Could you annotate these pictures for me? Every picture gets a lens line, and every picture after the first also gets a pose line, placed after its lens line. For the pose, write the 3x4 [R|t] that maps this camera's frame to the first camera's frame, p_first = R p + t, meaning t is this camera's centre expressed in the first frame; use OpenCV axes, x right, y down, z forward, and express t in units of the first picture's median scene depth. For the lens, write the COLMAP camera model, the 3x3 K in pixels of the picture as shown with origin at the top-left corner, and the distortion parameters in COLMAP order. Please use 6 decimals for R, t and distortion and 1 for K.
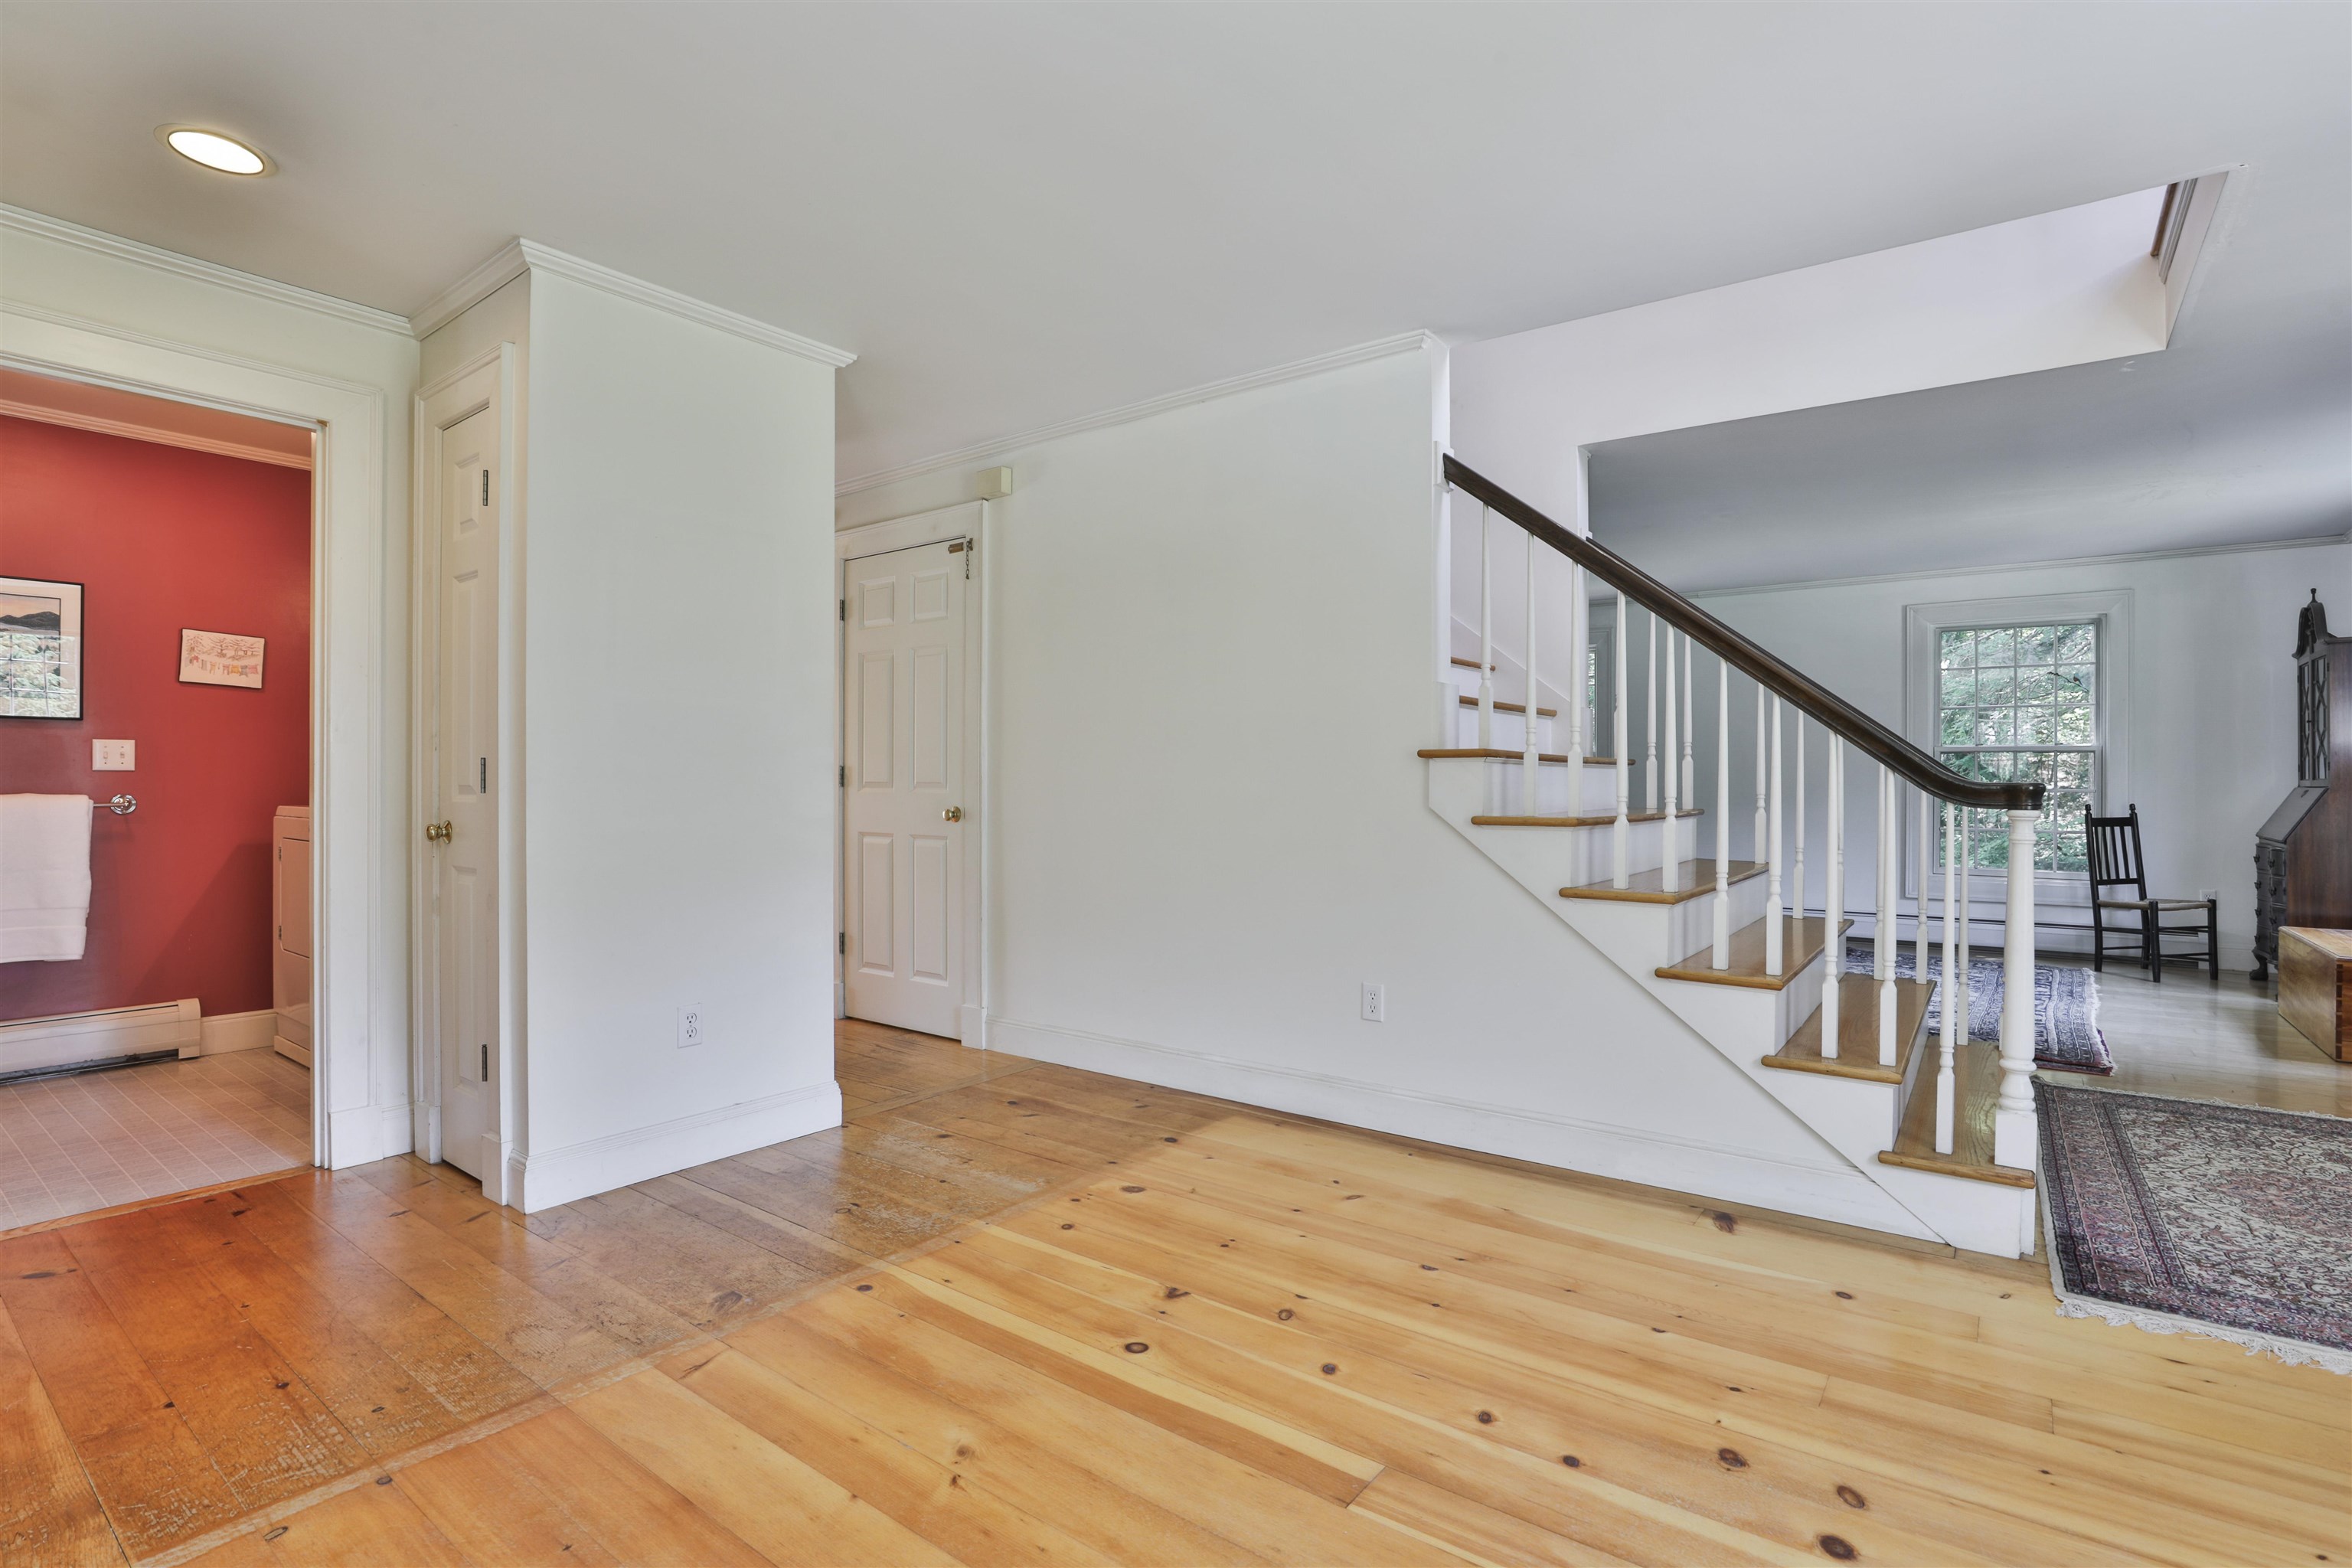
lens RADIAL K [[1116.4, 0, 1212.7], [0, 1116.4, 785.9], [0, 0, 1]] dist [-0.030541, 0.000317]
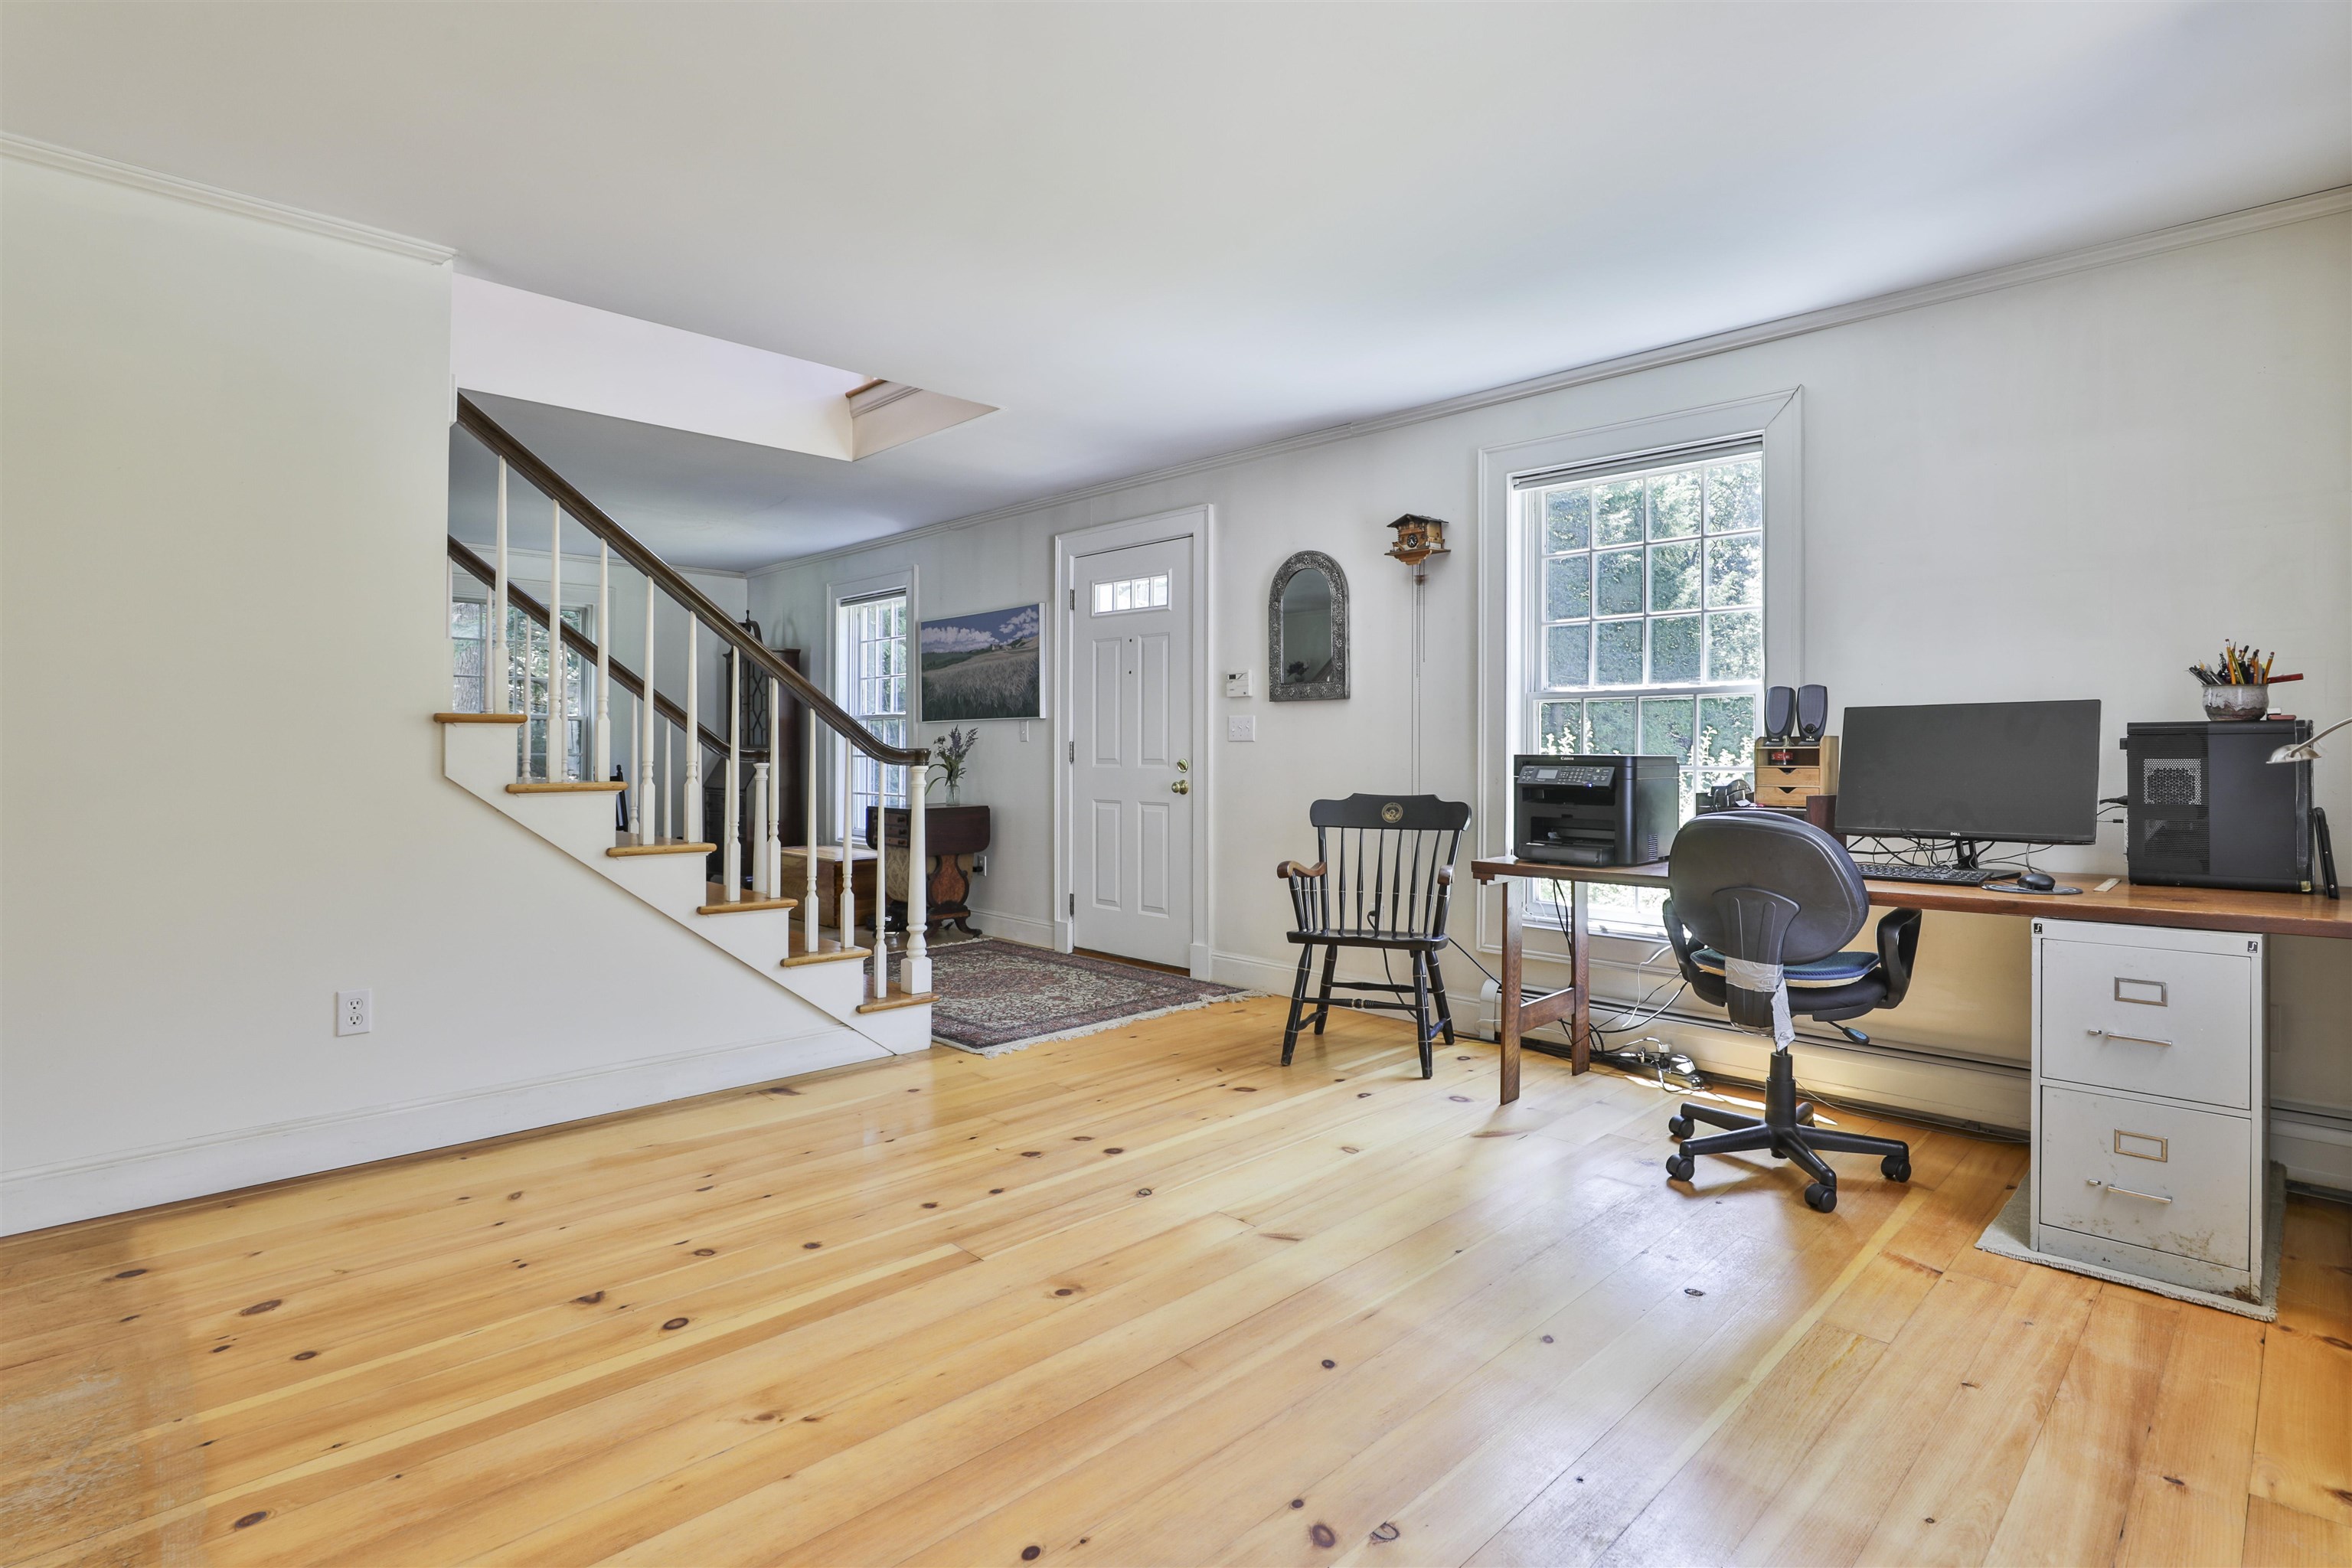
lens RADIAL K [[1141.6, 0, 1276.8], [0, 1141.6, 746.6], [0, 0, 1]] dist [-0.047189, 0.013200]
pose [[0.116754, 0.000397, 0.993161, -0.868621], [0.003205, 0.999995, -0.000776, -0.004369], [-0.993156, 0.003274, 0.116752, 0.305841]]
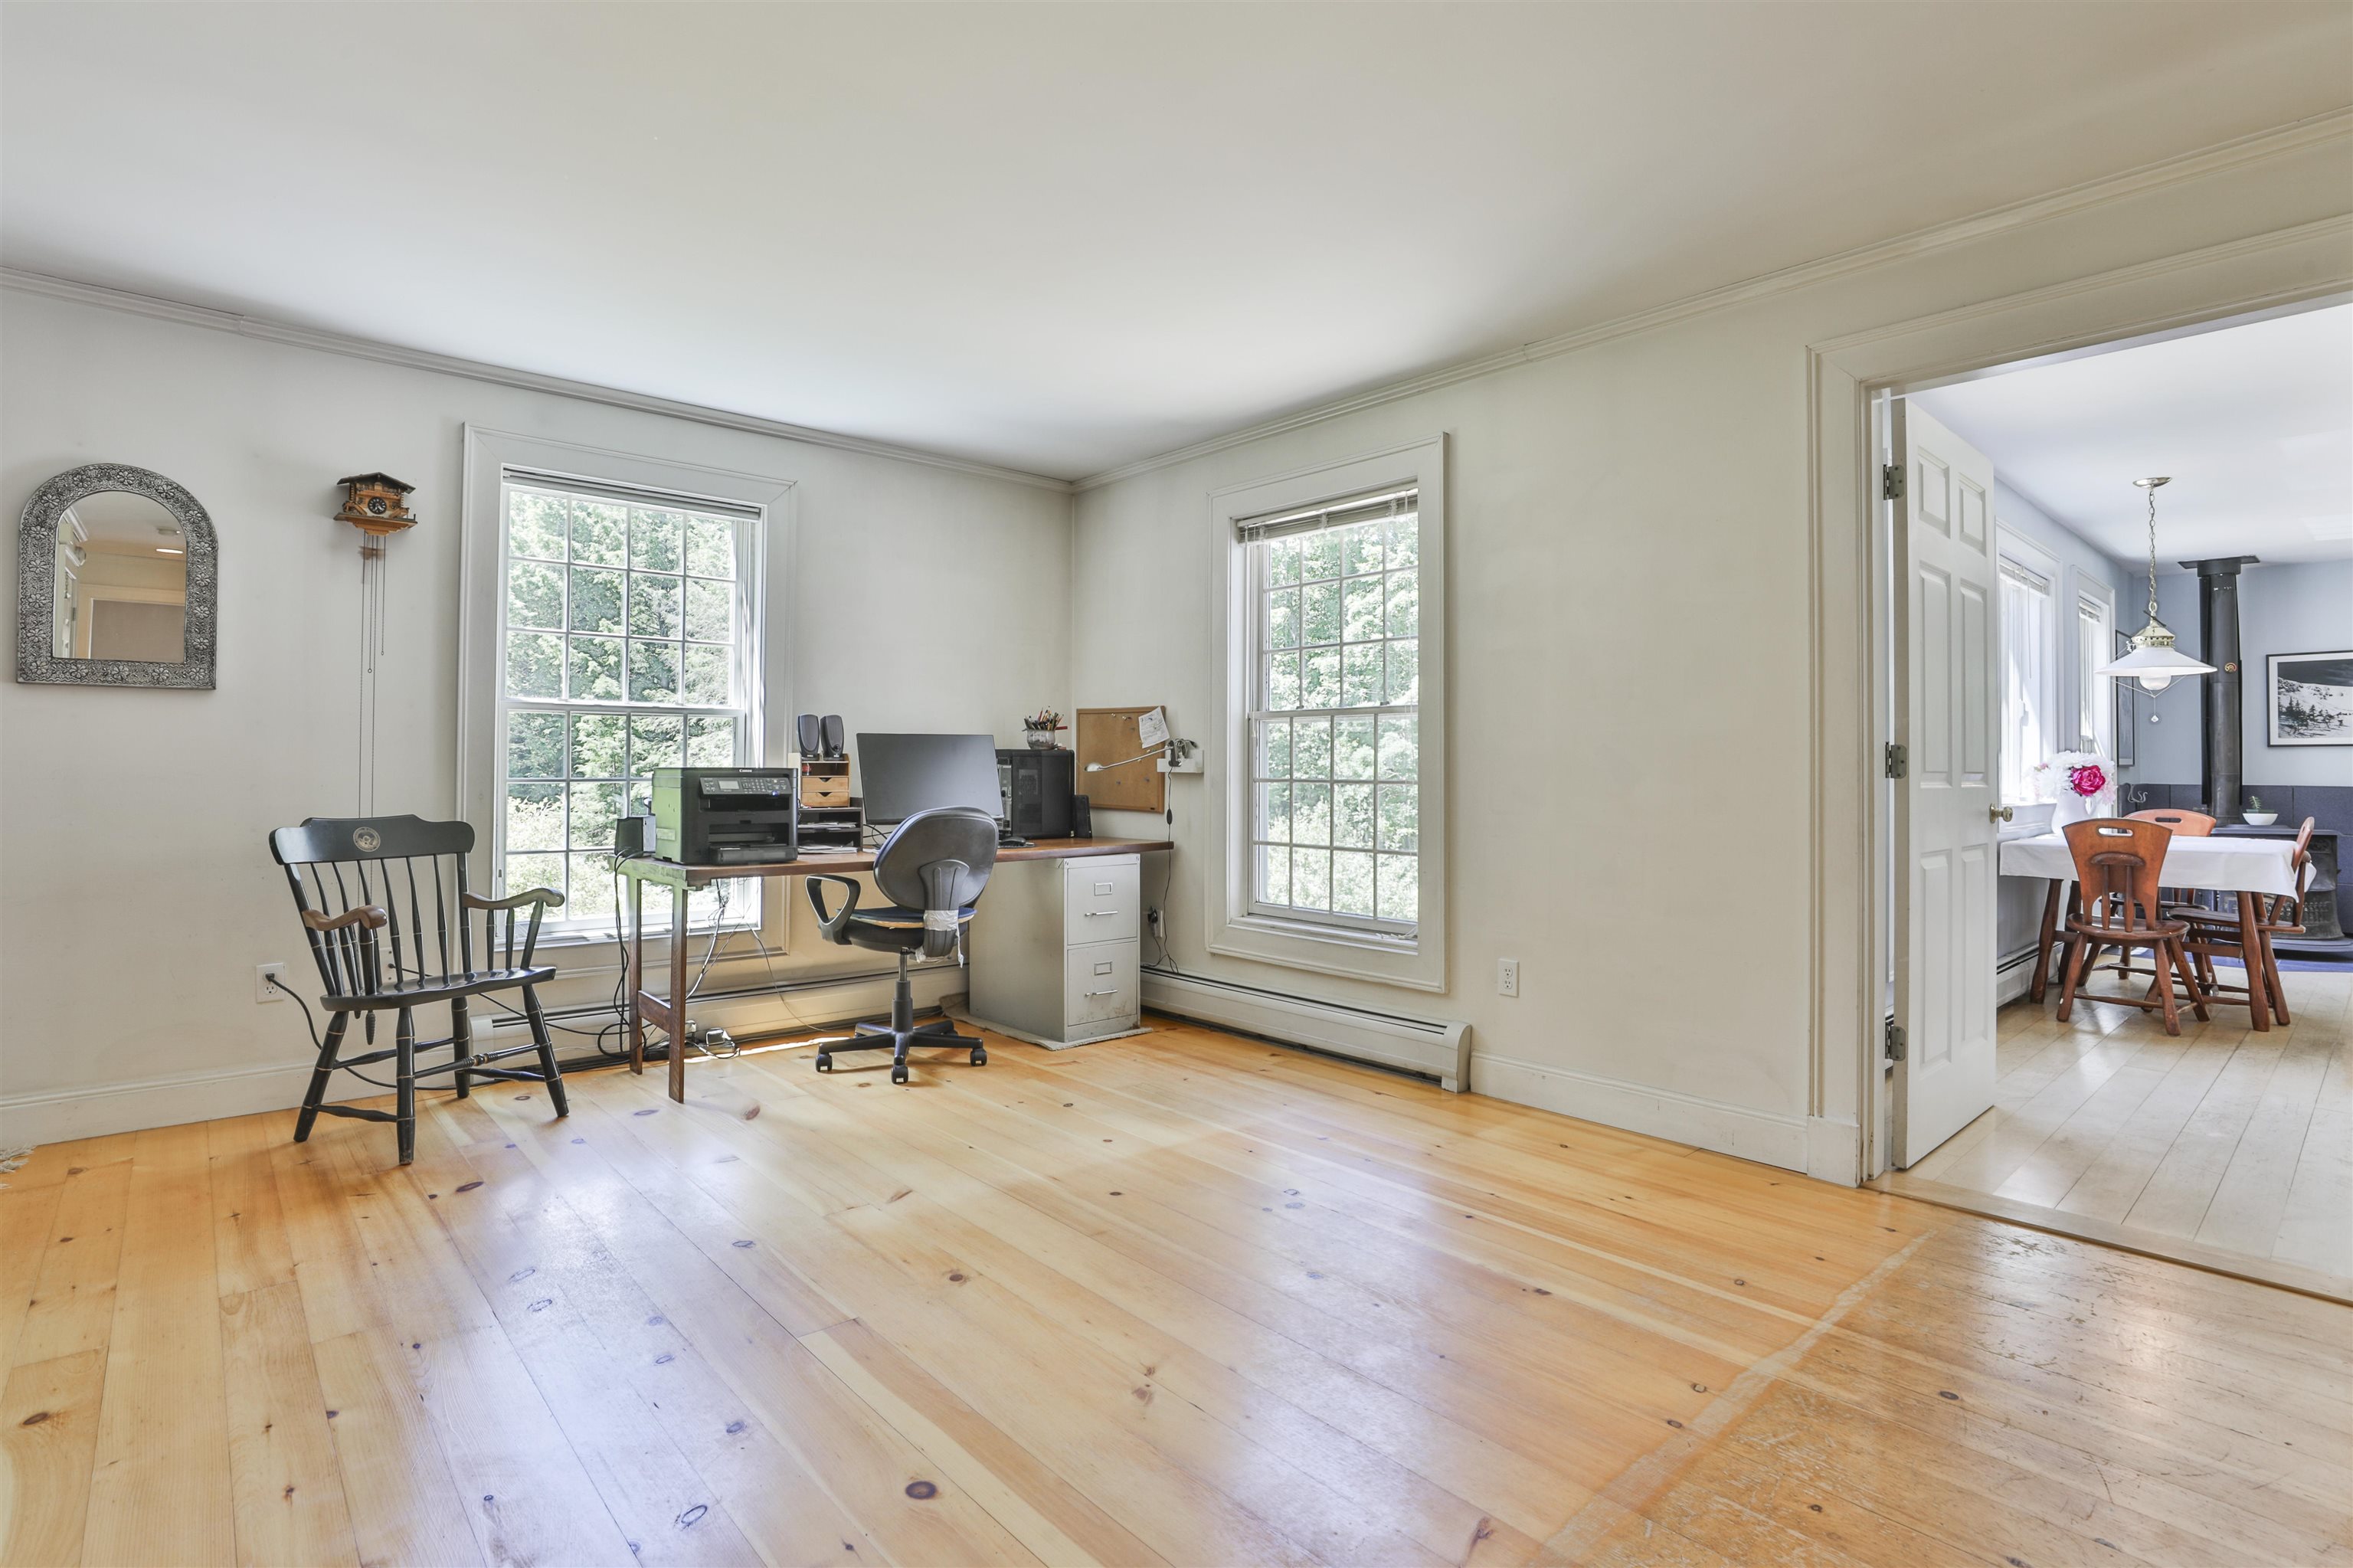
lens RADIAL K [[1169.8, 0, 1130.9], [0, 1169.8, 753.5], [0, 0, 1]] dist [-0.021928, 0.000520]
pose [[-0.972537, -0.002876, 0.232731, -0.348573], [-0.004902, 0.999955, -0.008126, -0.003000], [-0.232697, -0.009043, -0.972507, 1.538502]]
